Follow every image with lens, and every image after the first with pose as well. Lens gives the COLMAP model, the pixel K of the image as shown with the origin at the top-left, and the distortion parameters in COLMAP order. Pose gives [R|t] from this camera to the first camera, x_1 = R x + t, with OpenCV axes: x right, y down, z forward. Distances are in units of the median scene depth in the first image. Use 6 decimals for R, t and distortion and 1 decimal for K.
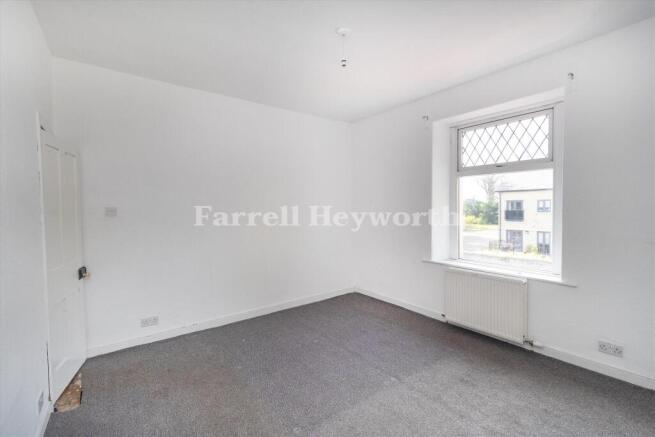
lens RADIAL K [[305.2, 0, 327.5], [0, 305.2, 218.5], [0, 0, 1]] dist [0.000706, -0.000077]
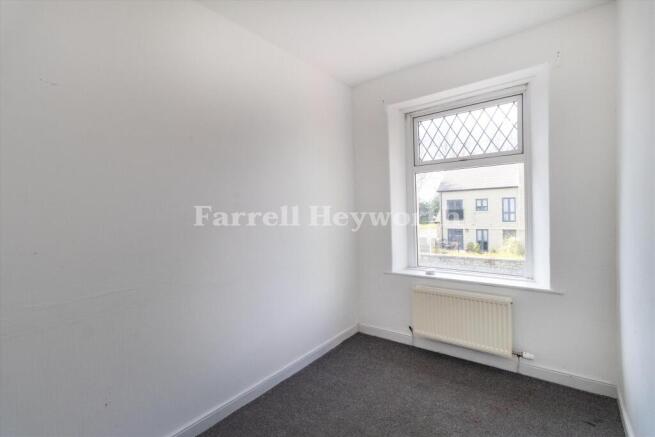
lens RADIAL K [[305.2, 0, 327.5], [0, 305.2, 218.5], [0, 0, 1]] dist [0.000706, -0.000077]
pose [[0.957580, -0.048889, 0.283990, -0.066024], [0.050035, 0.998742, 0.003219, -0.024427], [-0.283790, 0.011127, 0.958822, 0.260803]]
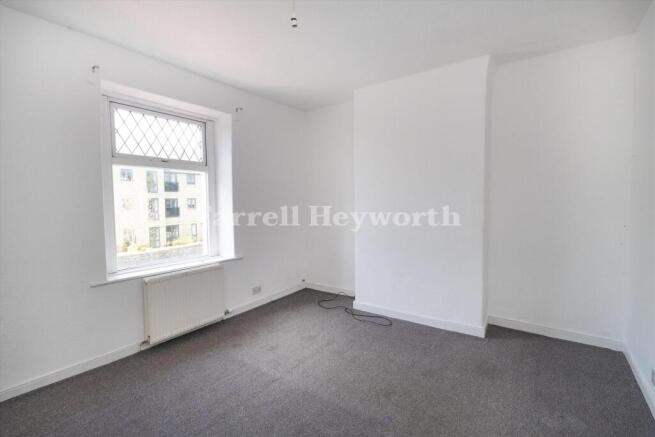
lens RADIAL K [[305.2, 0, 327.5], [0, 305.2, 218.5], [0, 0, 1]] dist [0.000706, -0.000077]
pose [[-0.324857, -0.048329, 0.944527, -0.508039], [0.040284, 0.997080, 0.064873, -0.030946], [-0.944905, 0.059123, -0.321962, 0.804287]]
